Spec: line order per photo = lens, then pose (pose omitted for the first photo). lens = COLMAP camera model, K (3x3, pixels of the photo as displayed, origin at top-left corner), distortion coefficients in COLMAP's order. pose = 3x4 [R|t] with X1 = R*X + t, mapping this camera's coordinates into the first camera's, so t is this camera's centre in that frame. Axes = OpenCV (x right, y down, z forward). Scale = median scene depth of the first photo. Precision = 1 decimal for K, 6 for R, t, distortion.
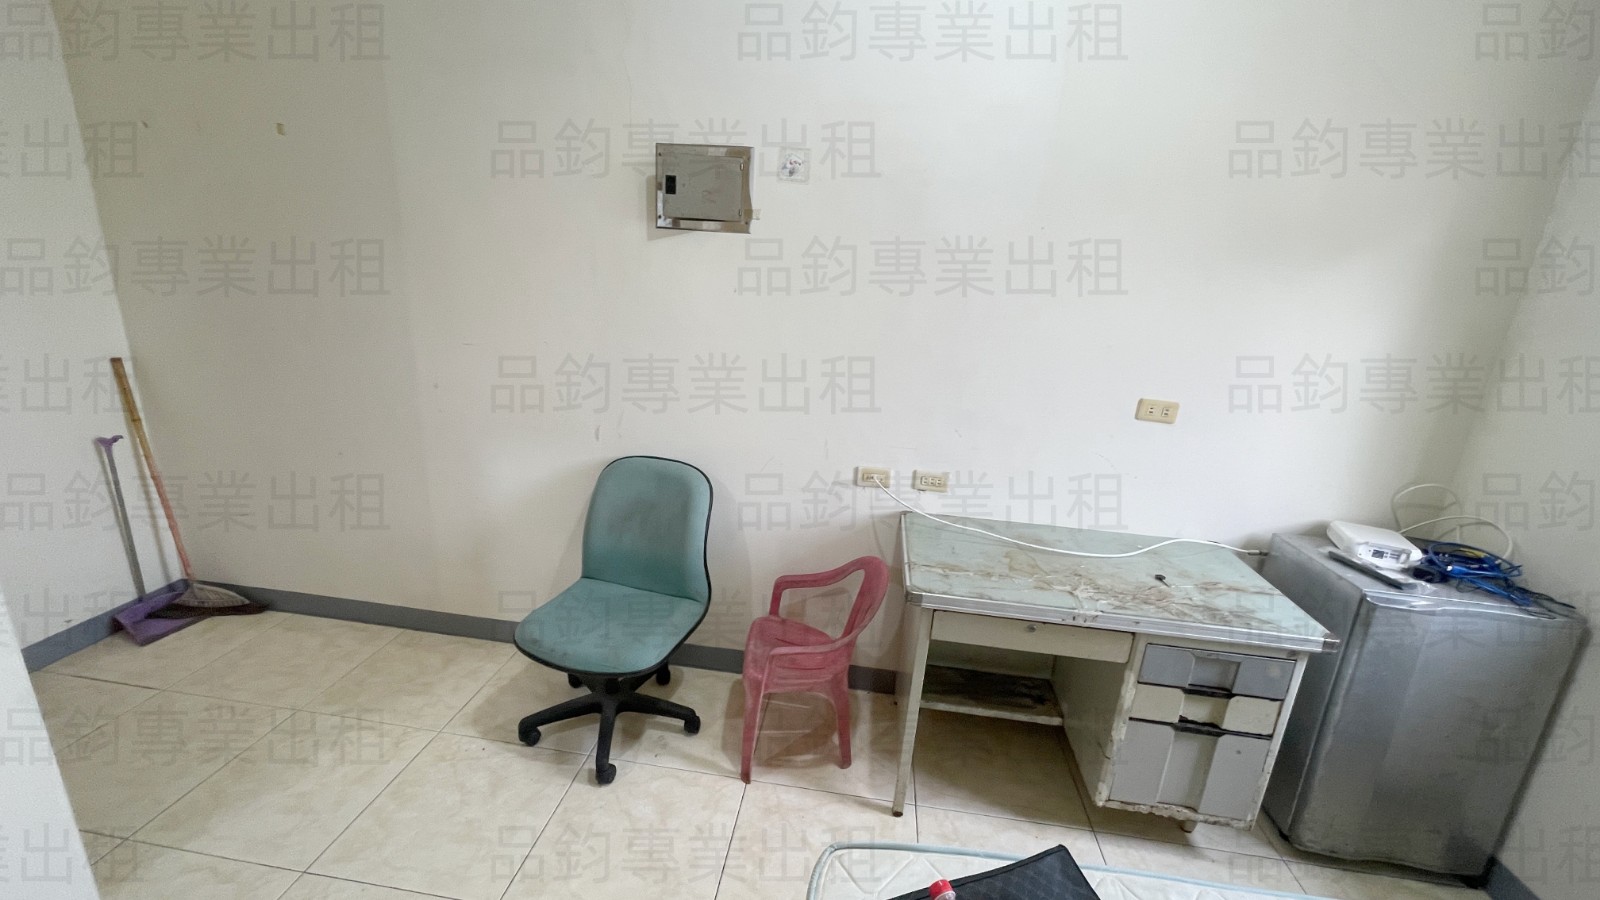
lens RADIAL K [[651.4, 0, 772.8], [0, 651.4, 448.6], [0, 0, 1]] dist [-0.000444, 0.001036]
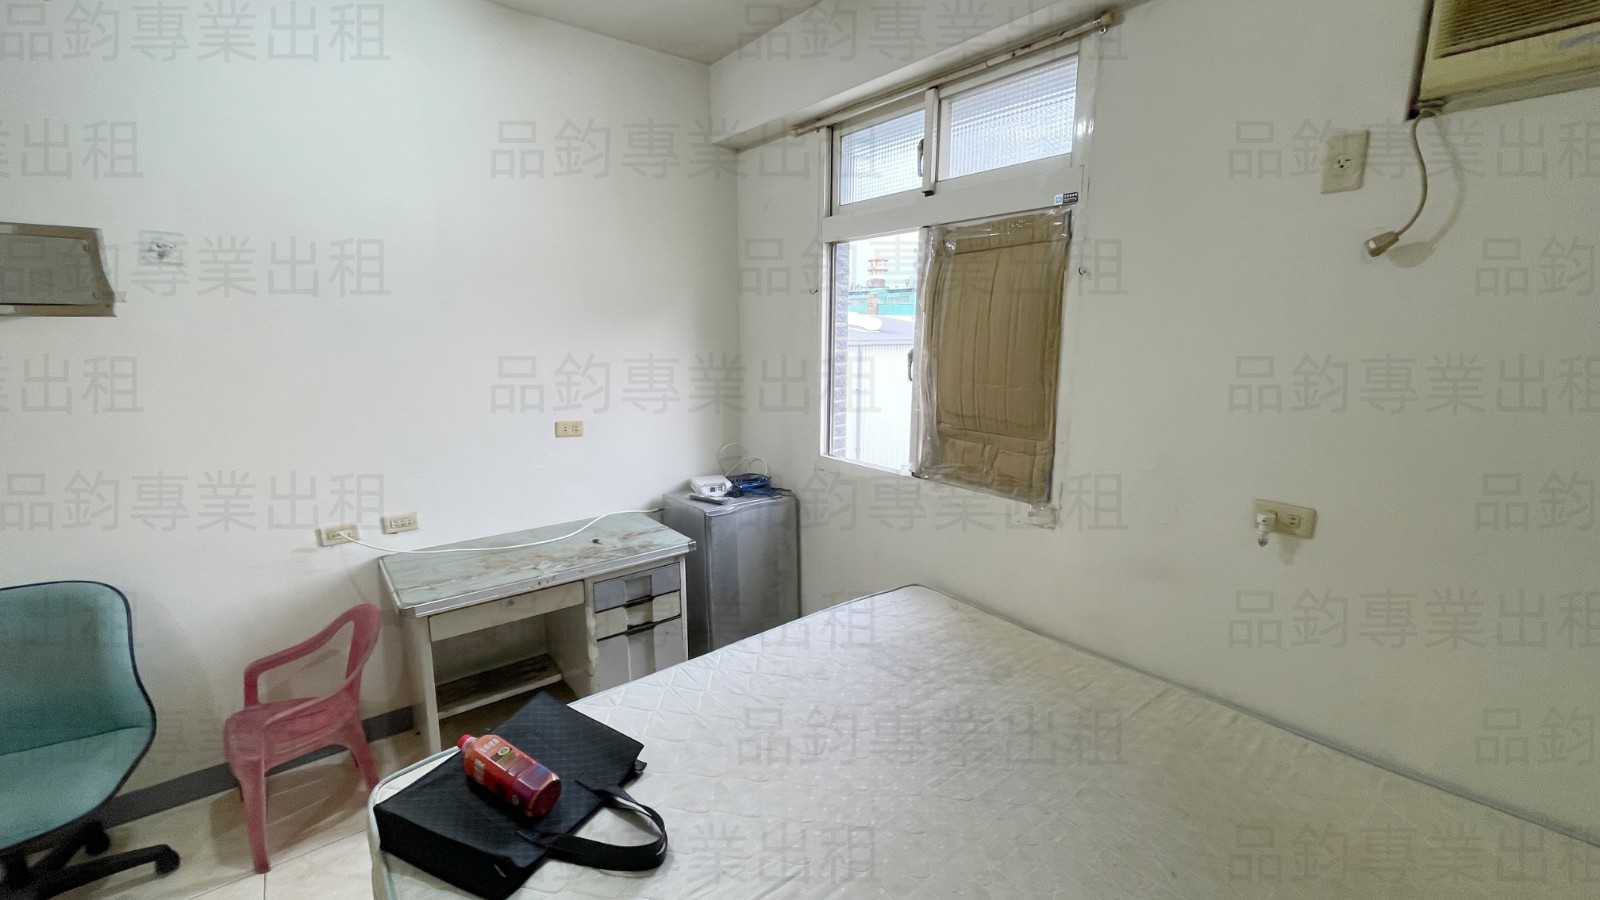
lens RADIAL K [[651.4, 0, 801.4], [0, 651.4, 444.8], [0, 0, 1]] dist [-0.000444, 0.001036]
pose [[0.677140, -0.184448, 0.712363, -0.075706], [0.241139, 0.970241, 0.022004, 0.070538], [-0.695222, 0.156879, 0.701466, -0.339452]]
